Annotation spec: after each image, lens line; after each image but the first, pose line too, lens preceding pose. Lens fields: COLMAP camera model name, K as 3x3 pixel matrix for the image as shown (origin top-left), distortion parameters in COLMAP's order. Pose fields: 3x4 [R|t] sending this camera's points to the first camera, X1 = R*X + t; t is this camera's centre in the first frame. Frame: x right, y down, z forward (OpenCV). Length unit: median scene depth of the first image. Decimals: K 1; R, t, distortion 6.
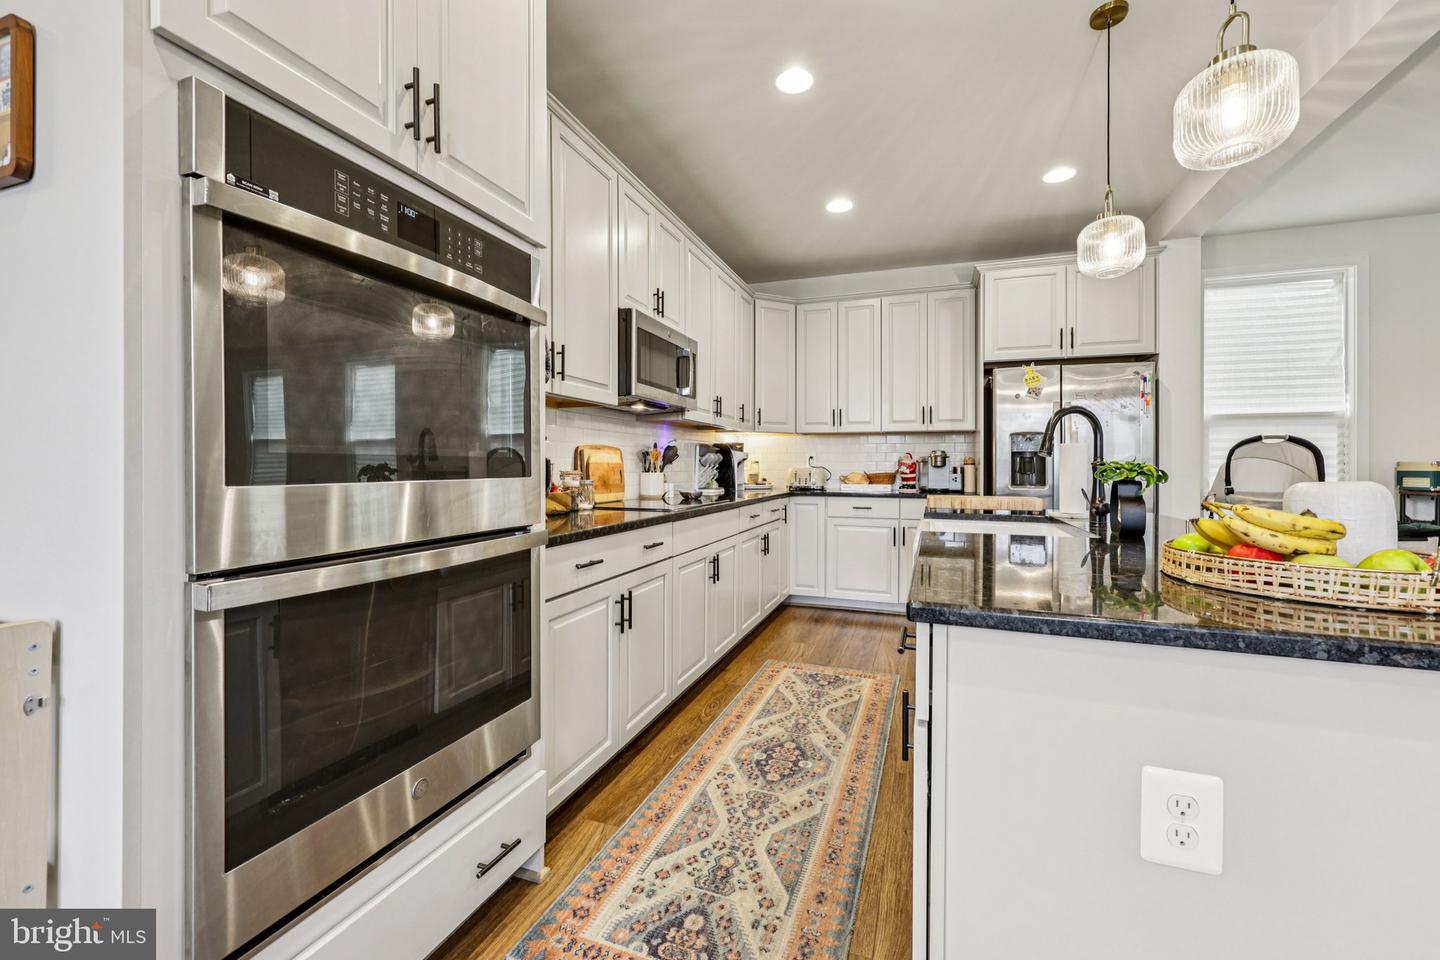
lens RADIAL K [[585.7, 0, 721.5], [0, 585.7, 465.5], [0, 0, 1]] dist [-0.001379, -0.000065]
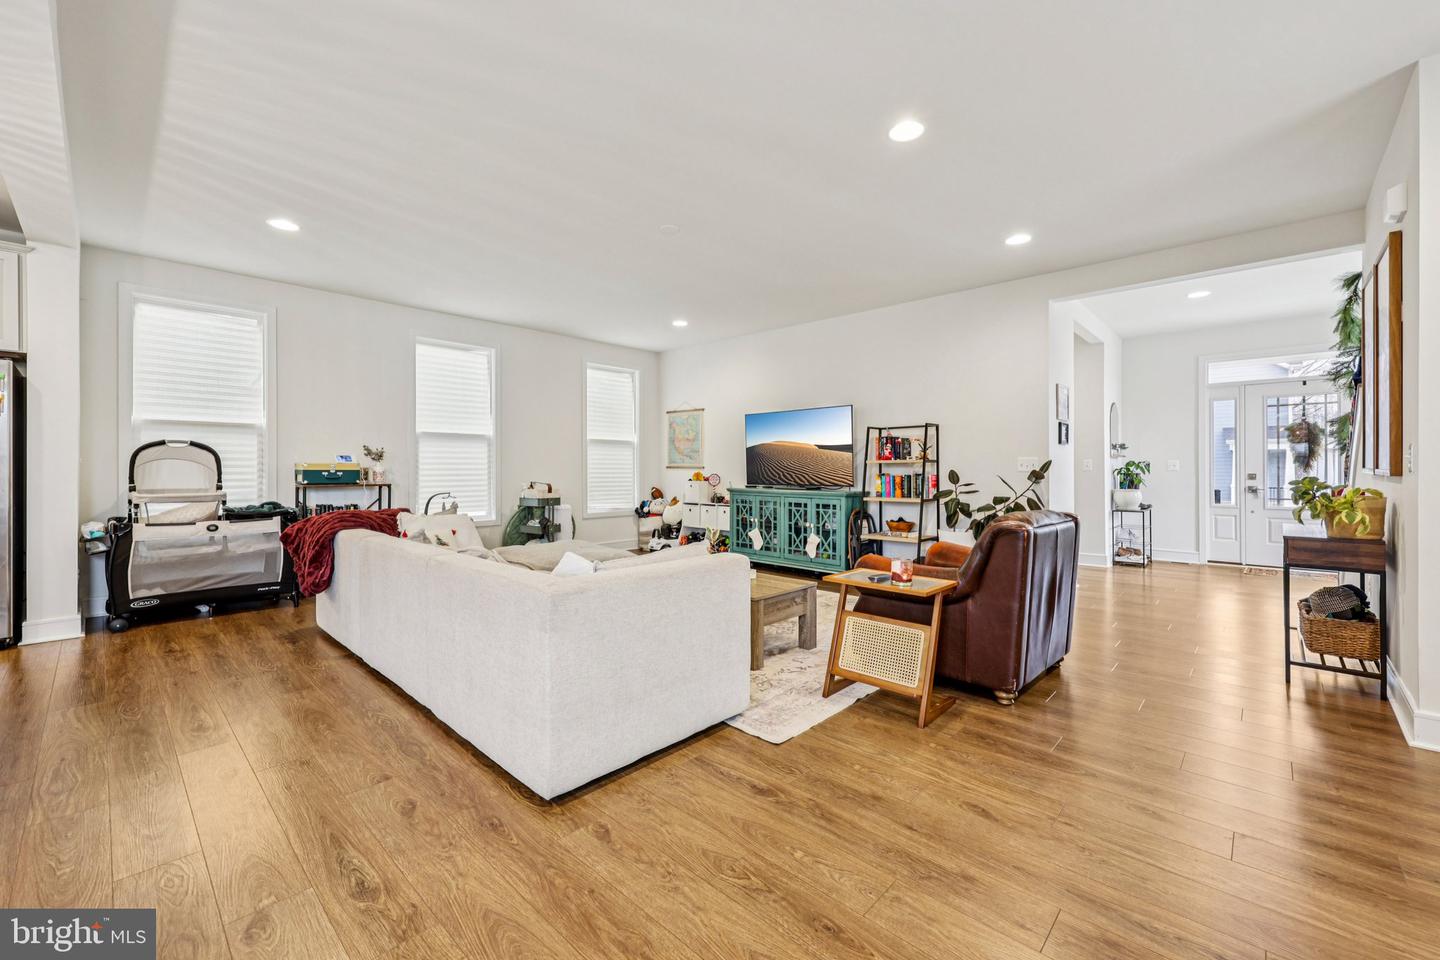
lens RADIAL K [[583.7, 0, 726.1], [0, 583.7, 473.0], [0, 0, 1]] dist [0.001060, 0.000187]
pose [[0.387892, -0.010620, 0.921643, 0.349984], [-0.001881, 0.999922, 0.012314, -0.002499], [-0.921703, -0.006511, 0.387842, -0.588351]]
